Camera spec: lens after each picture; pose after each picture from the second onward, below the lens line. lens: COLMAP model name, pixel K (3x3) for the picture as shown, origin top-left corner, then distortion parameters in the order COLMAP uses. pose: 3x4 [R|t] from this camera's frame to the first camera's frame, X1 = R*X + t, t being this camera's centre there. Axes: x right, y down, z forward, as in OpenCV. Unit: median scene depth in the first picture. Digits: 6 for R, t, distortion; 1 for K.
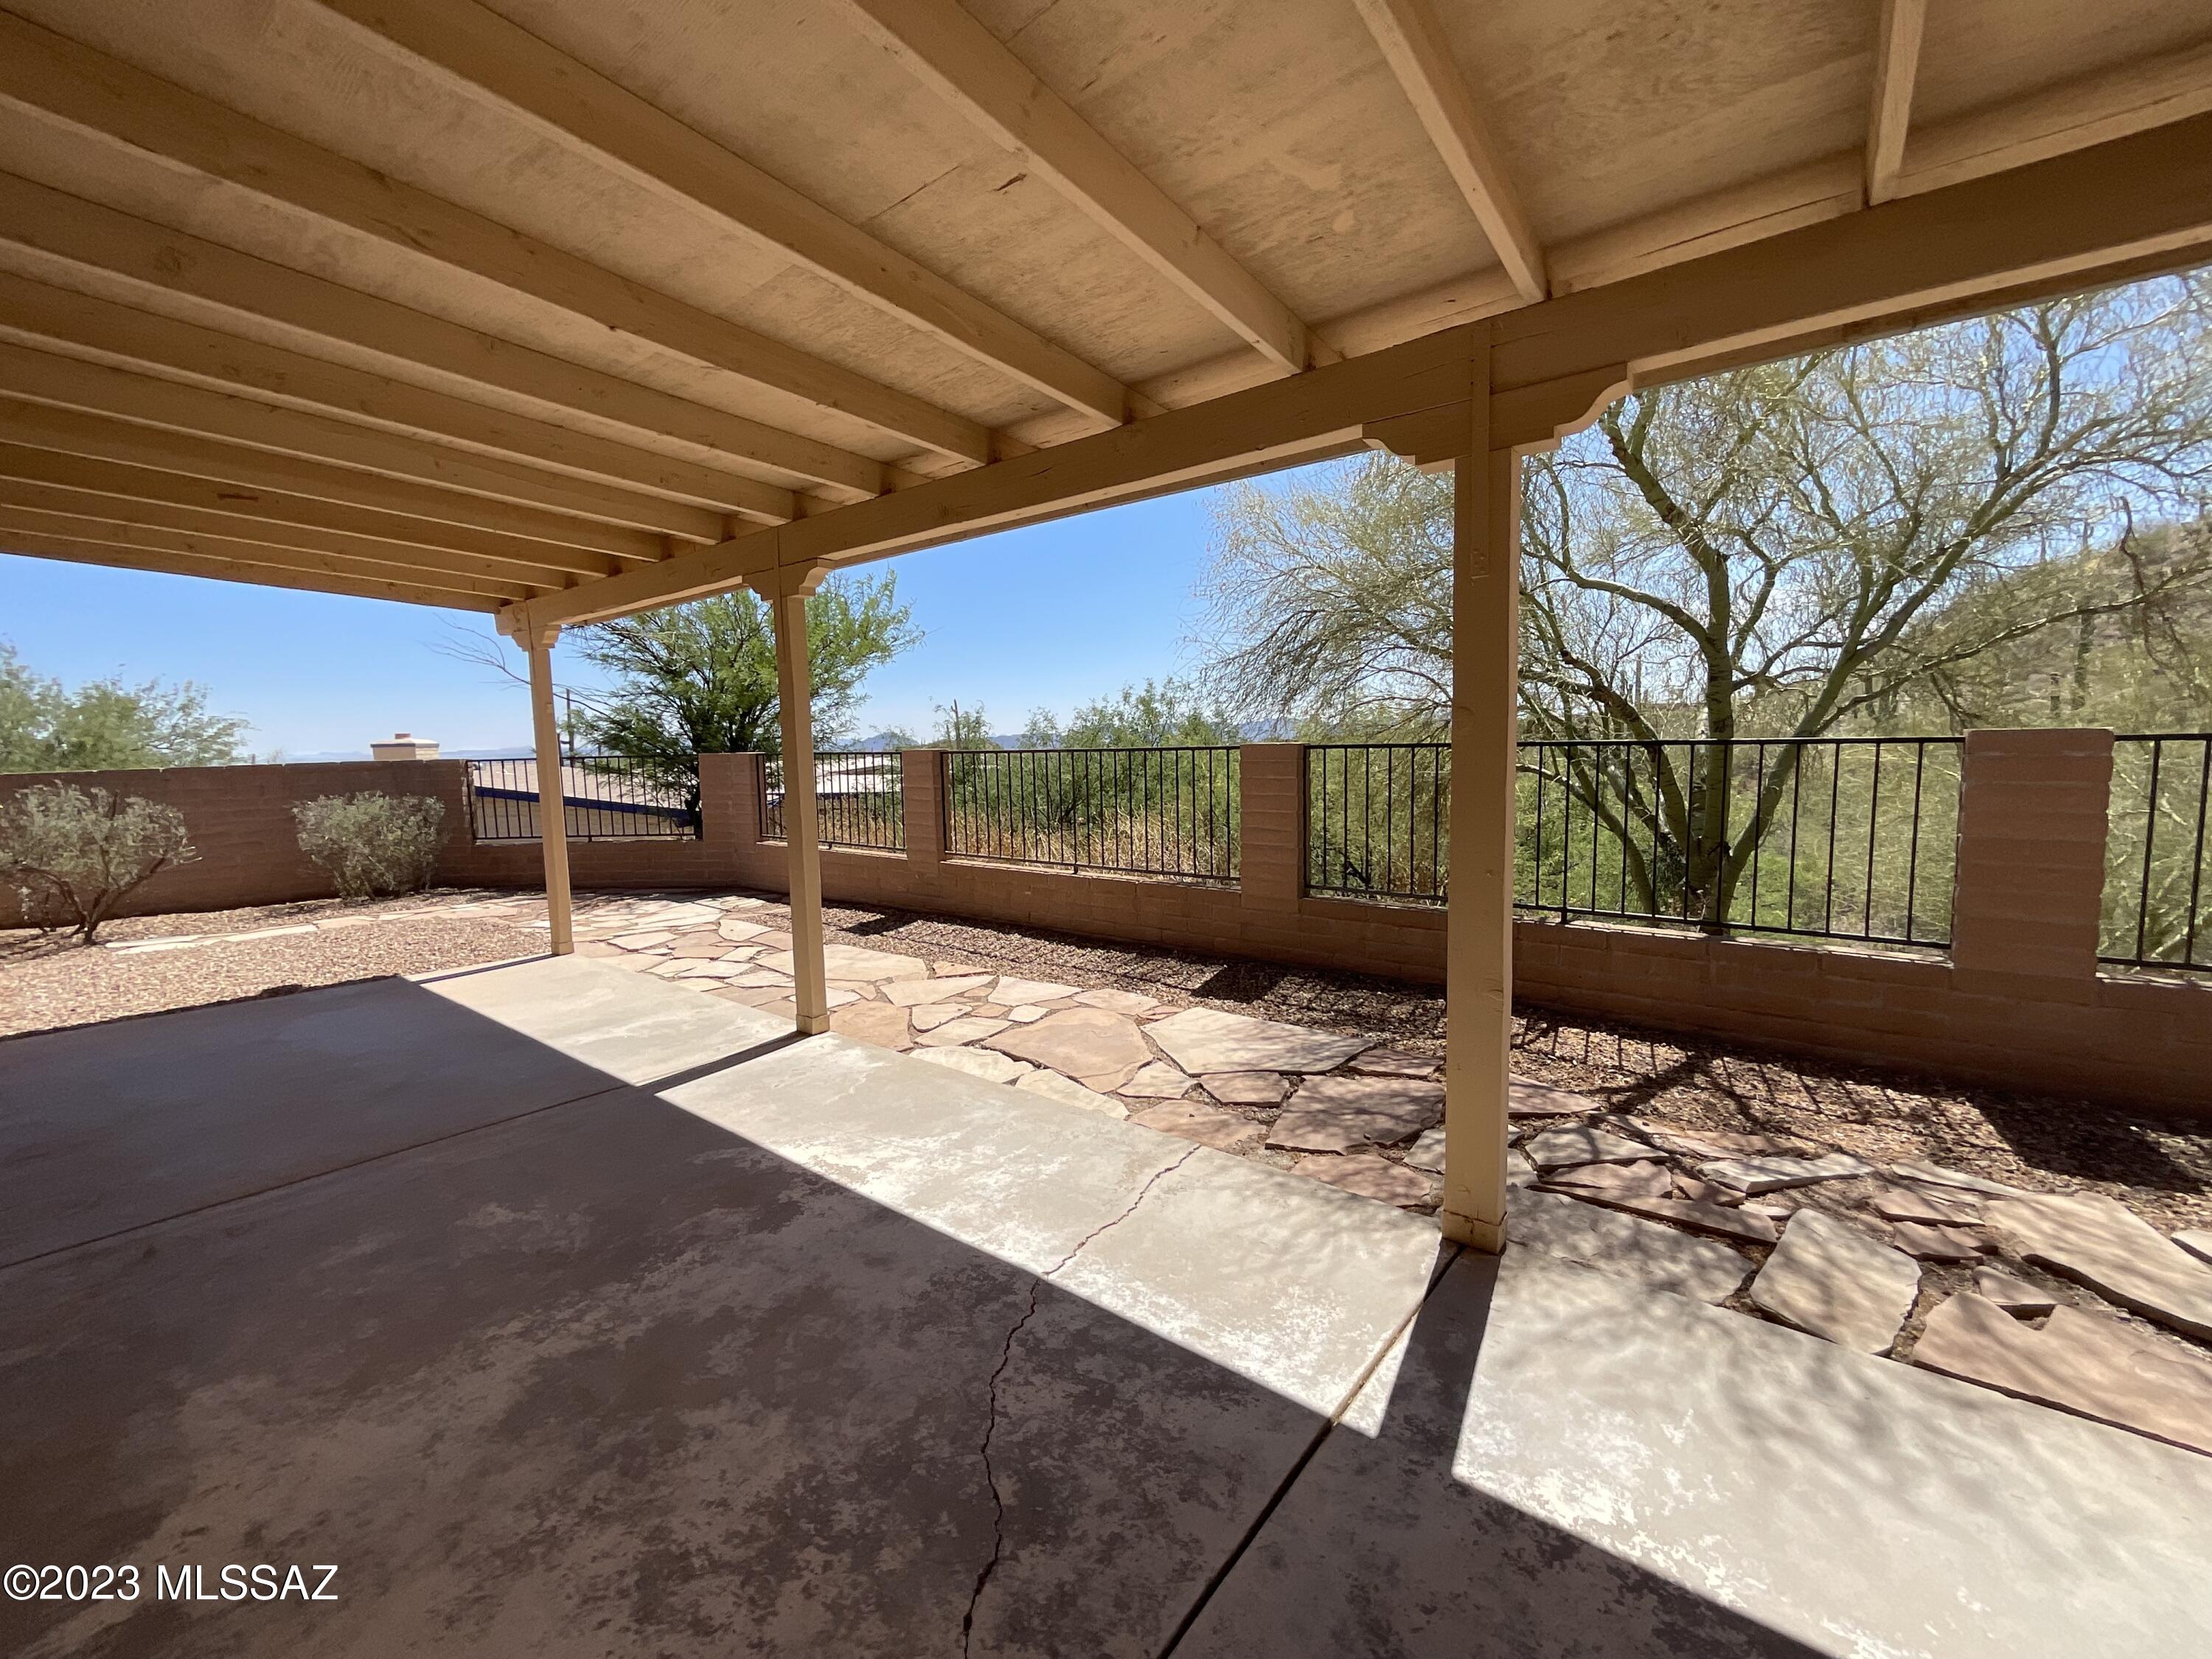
lens RADIAL K [[892.2, 0, 1091.8], [0, 892.2, 839.8], [0, 0, 1]] dist [0.003099, -0.002163]
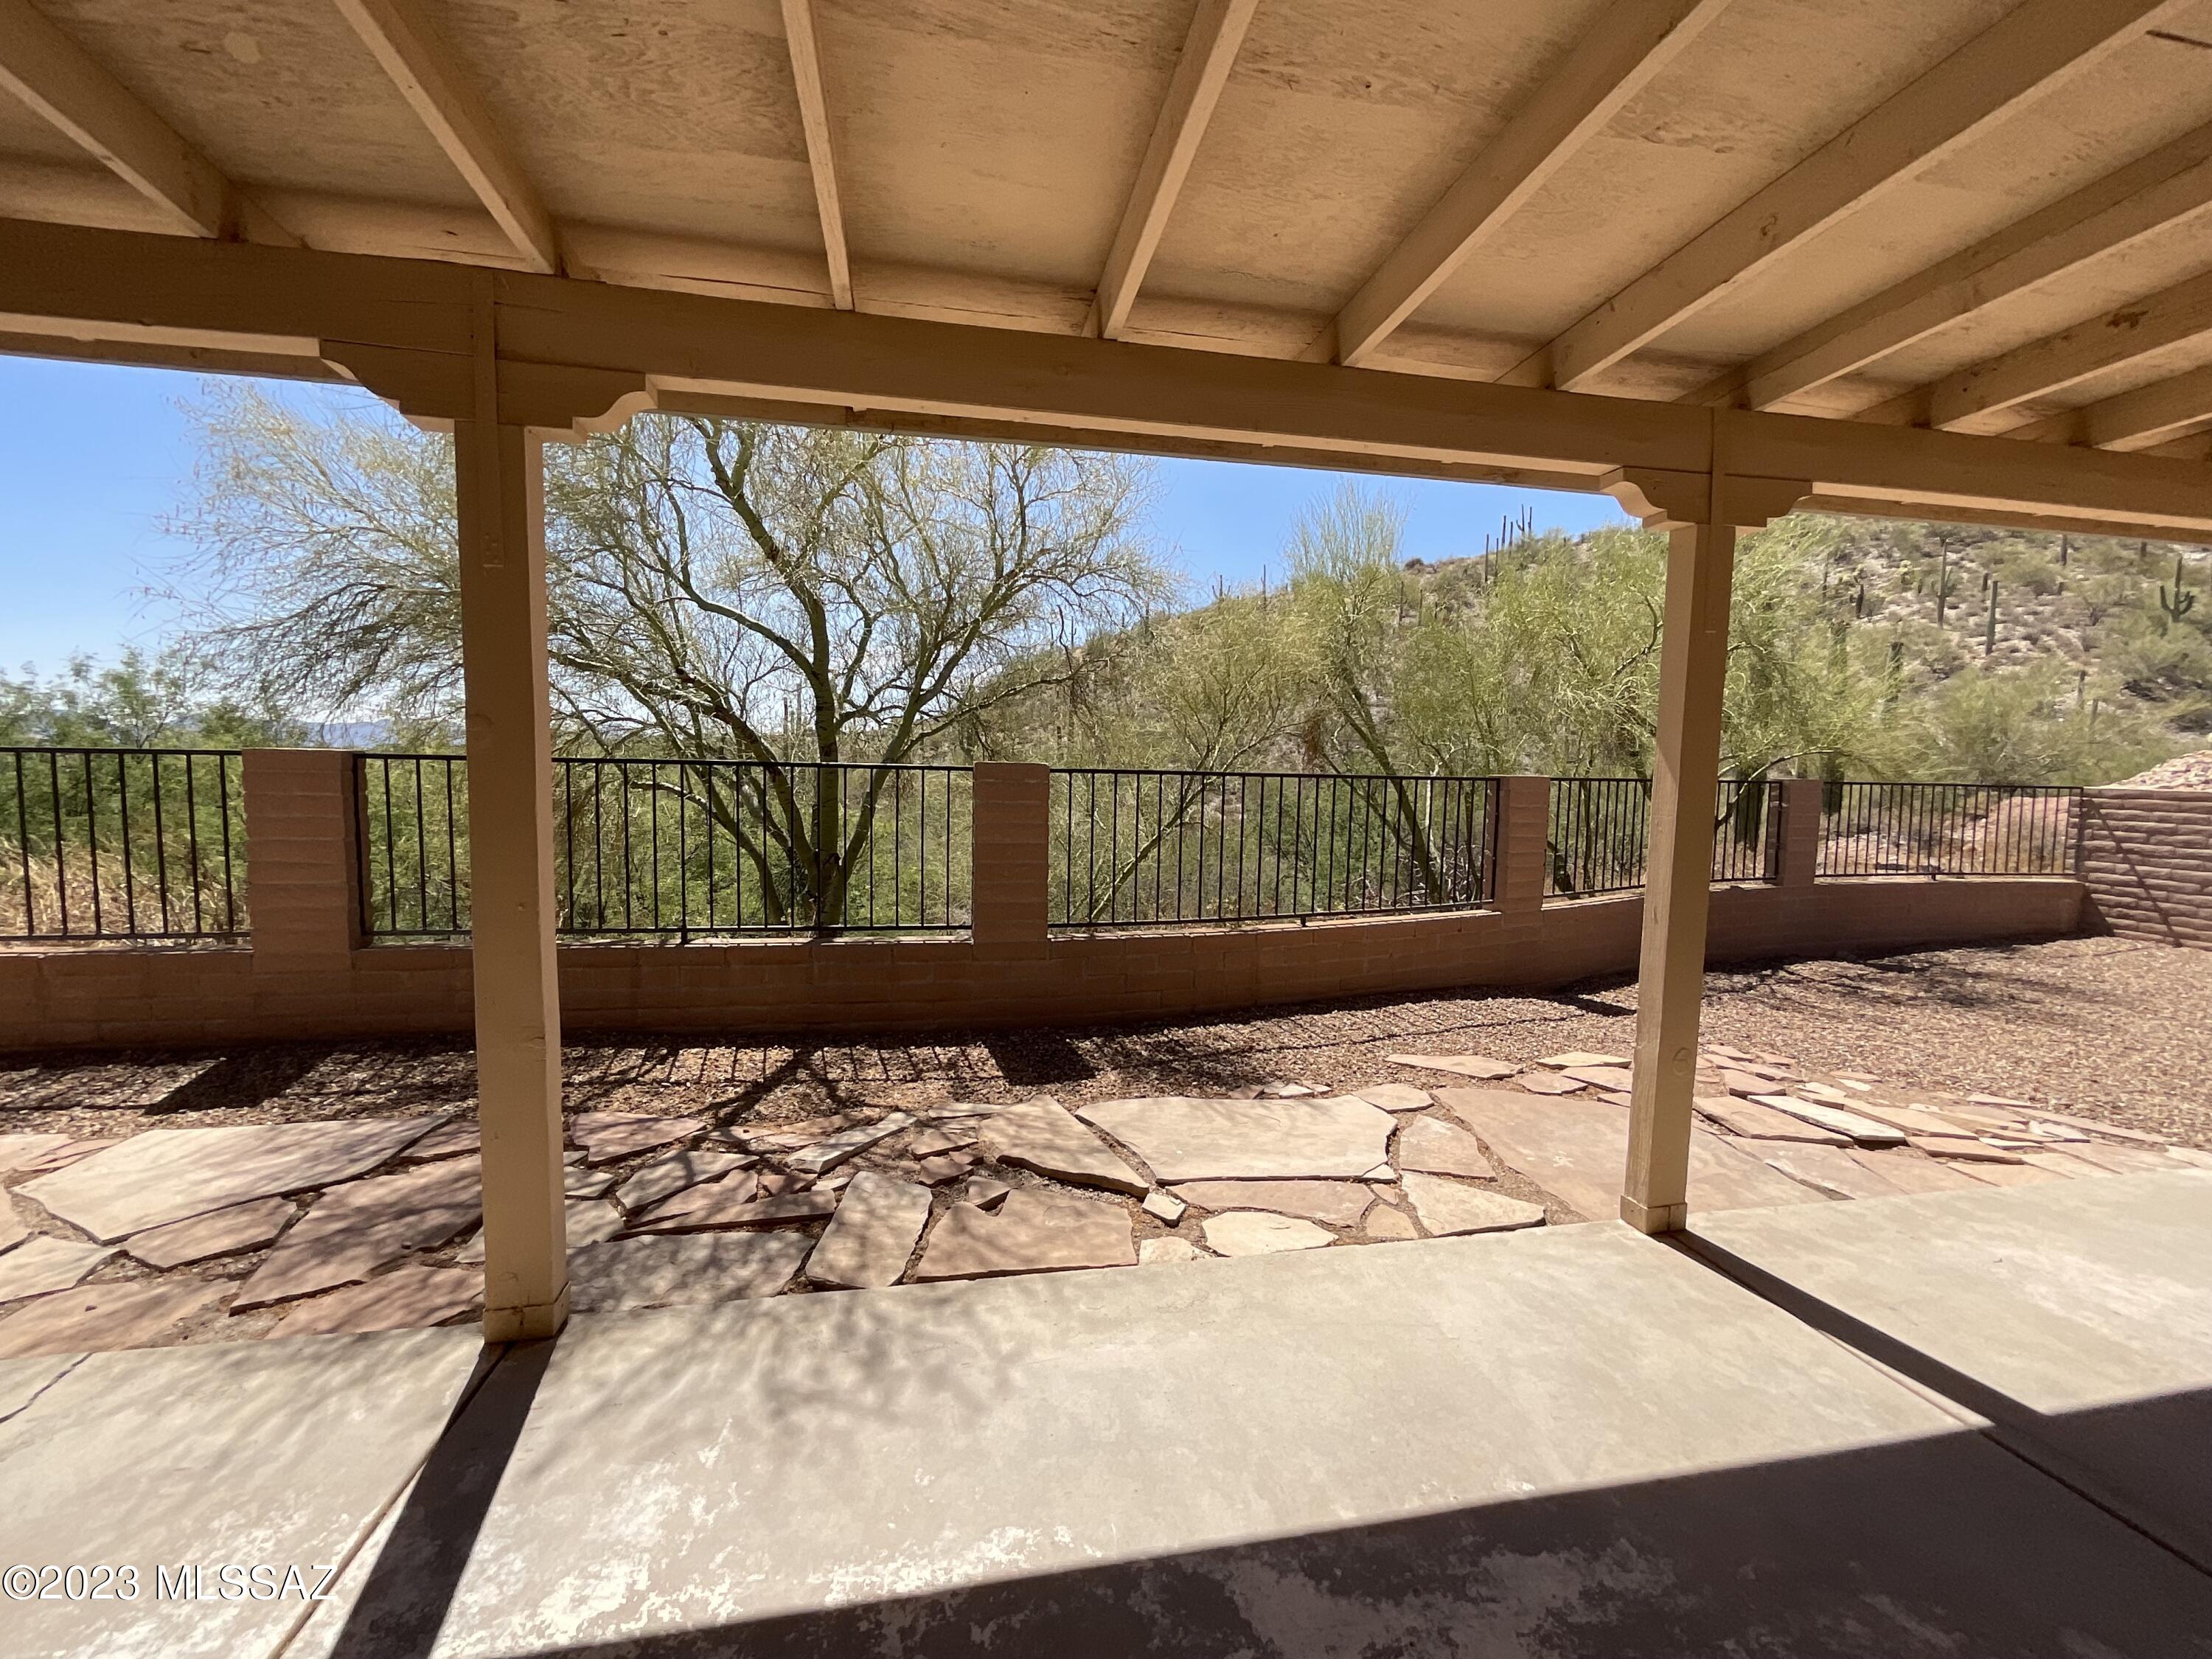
lens RADIAL K [[892.2, 0, 1104.1], [0, 892.2, 844.3], [0, 0, 1]] dist [0.003099, -0.002163]
pose [[0.656780, -0.036984, 0.753175, 0.114567], [0.047779, 0.998831, 0.007382, -0.001662], [-0.752567, 0.031137, 0.657779, -0.005012]]
